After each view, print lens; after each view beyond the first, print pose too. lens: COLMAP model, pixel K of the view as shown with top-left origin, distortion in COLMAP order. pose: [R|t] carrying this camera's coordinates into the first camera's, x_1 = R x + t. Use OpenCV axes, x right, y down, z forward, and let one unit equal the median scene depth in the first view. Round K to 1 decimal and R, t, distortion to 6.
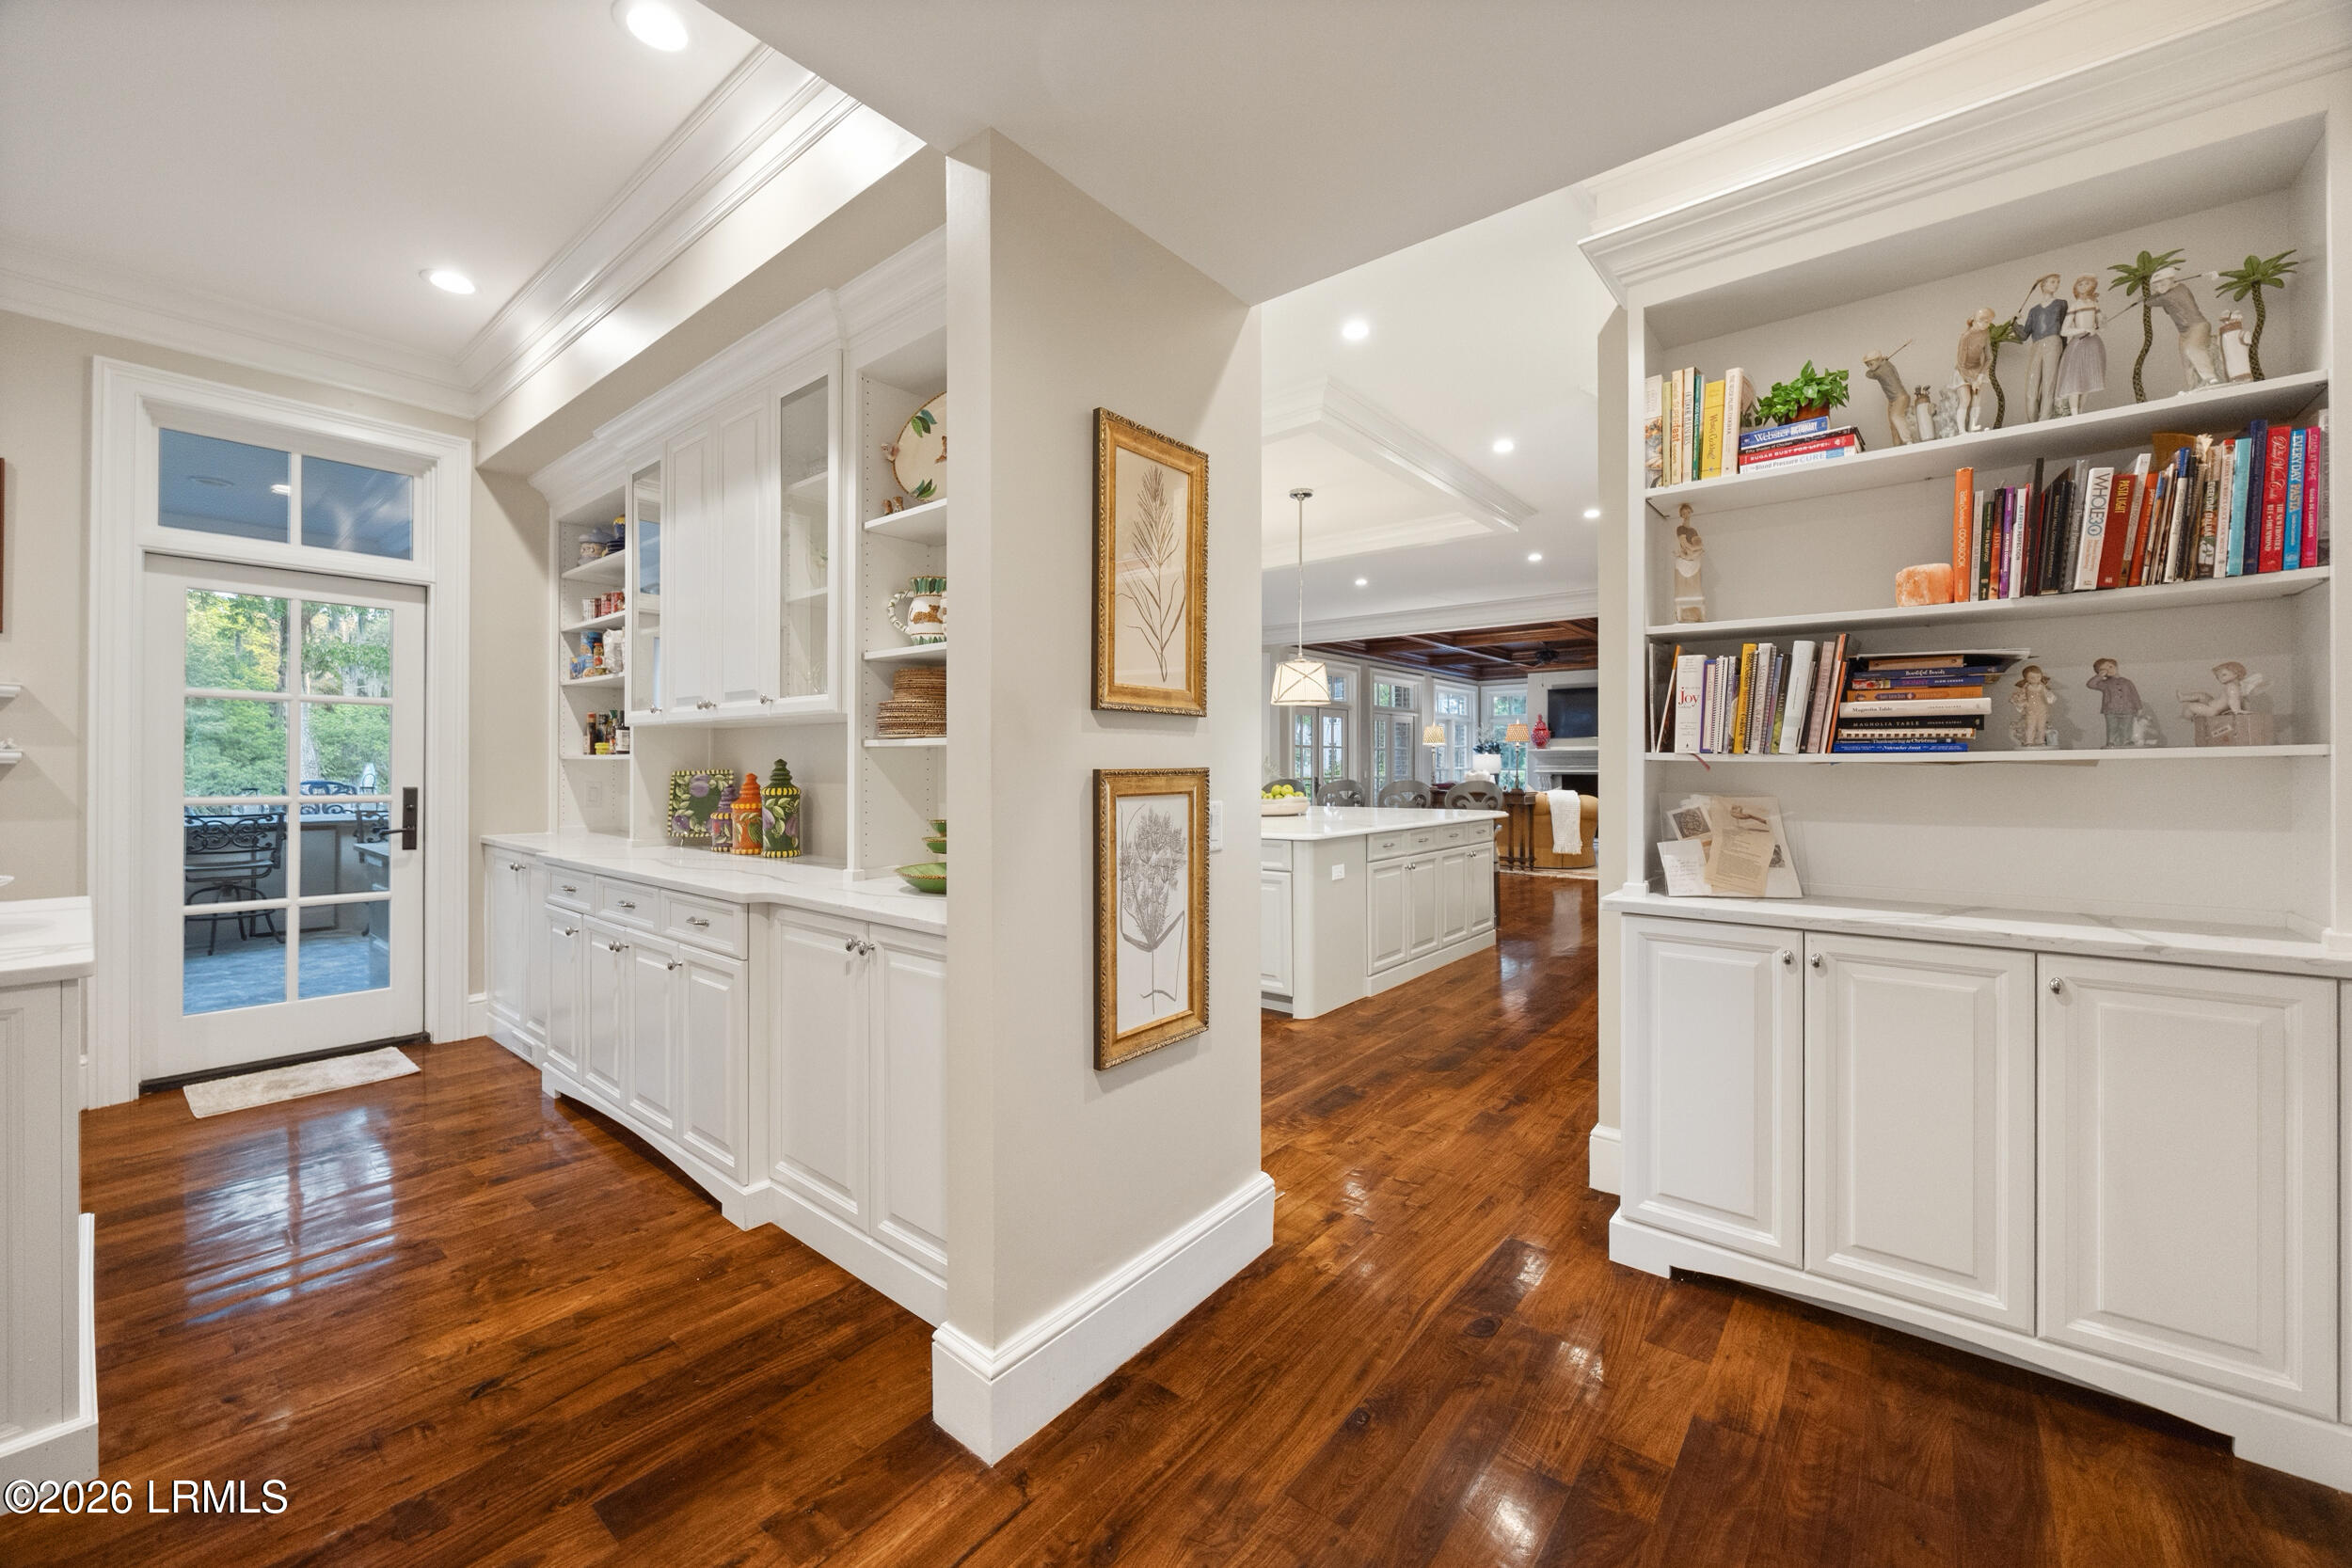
lens RADIAL K [[899.3, 0, 1183.0], [0, 899.3, 774.6], [0, 0, 1]] dist [0.000013, 0.000273]
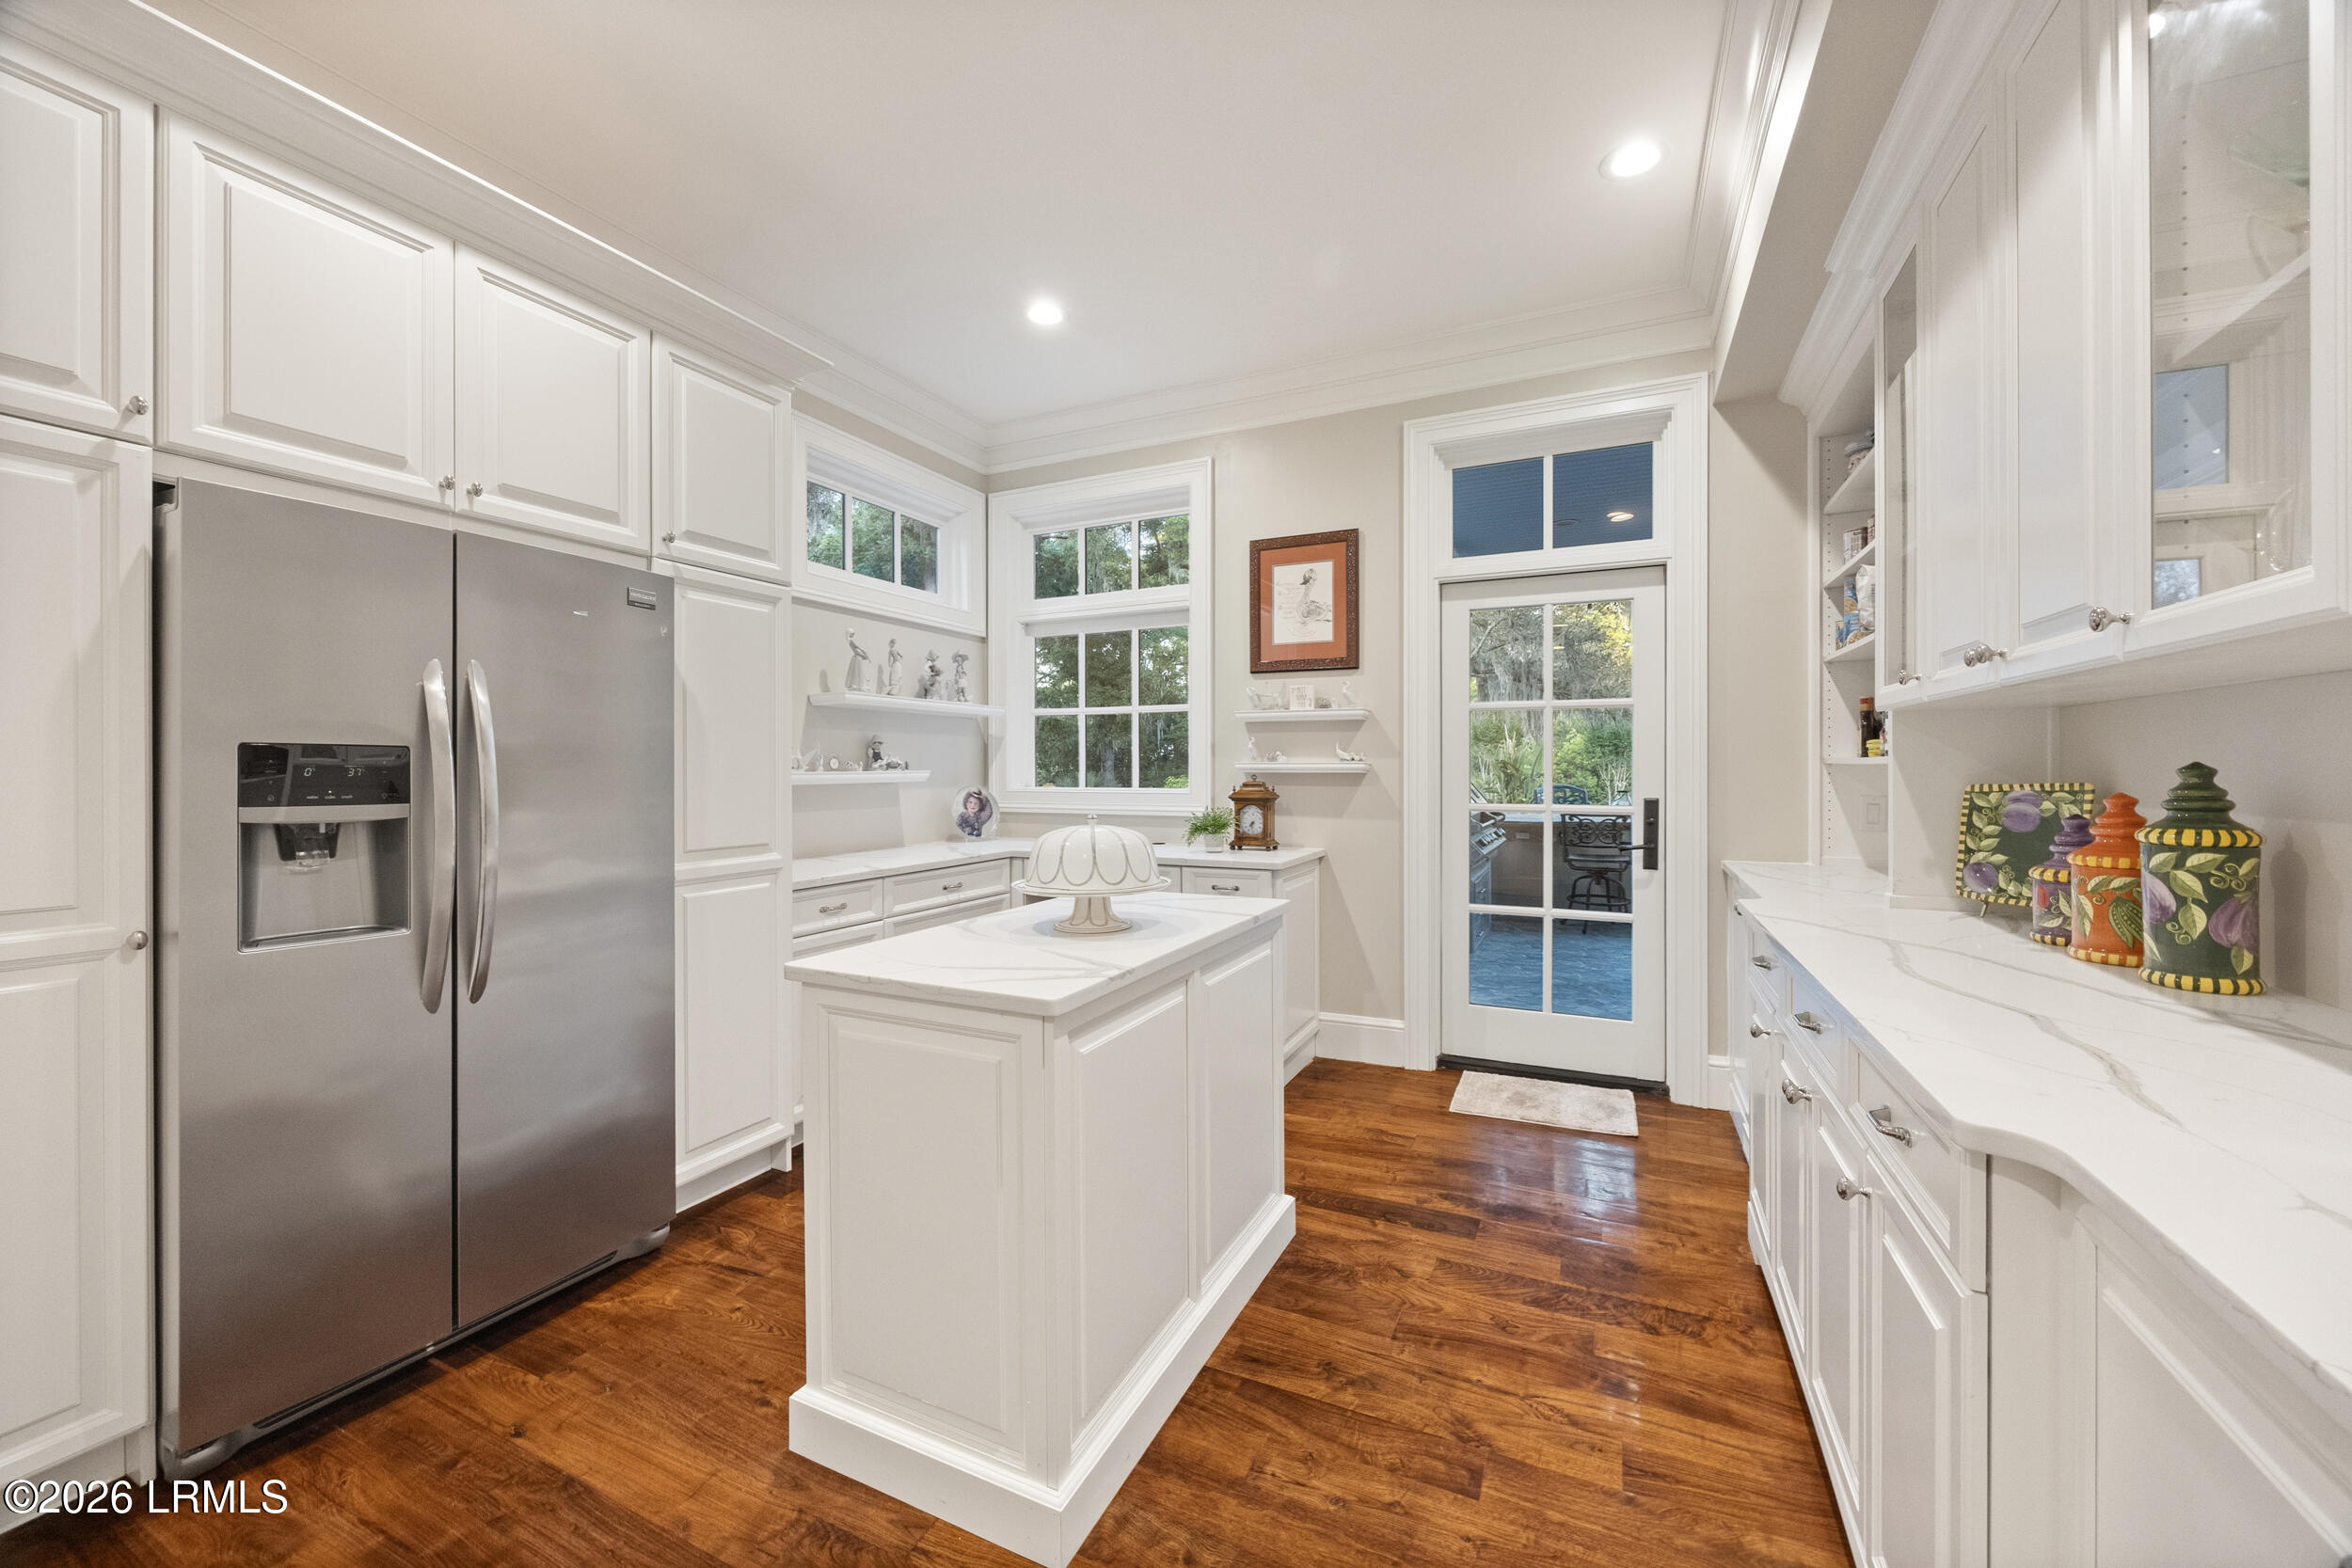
lens RADIAL K [[899.3, 0, 1183.0], [0, 899.3, 774.6], [0, 0, 1]] dist [0.000013, 0.000273]
pose [[0.237049, 0.000928, -0.971497, -0.127586], [-0.002542, 0.999997, 0.000335, -0.008899], [0.971494, 0.002390, 0.237050, 0.380107]]
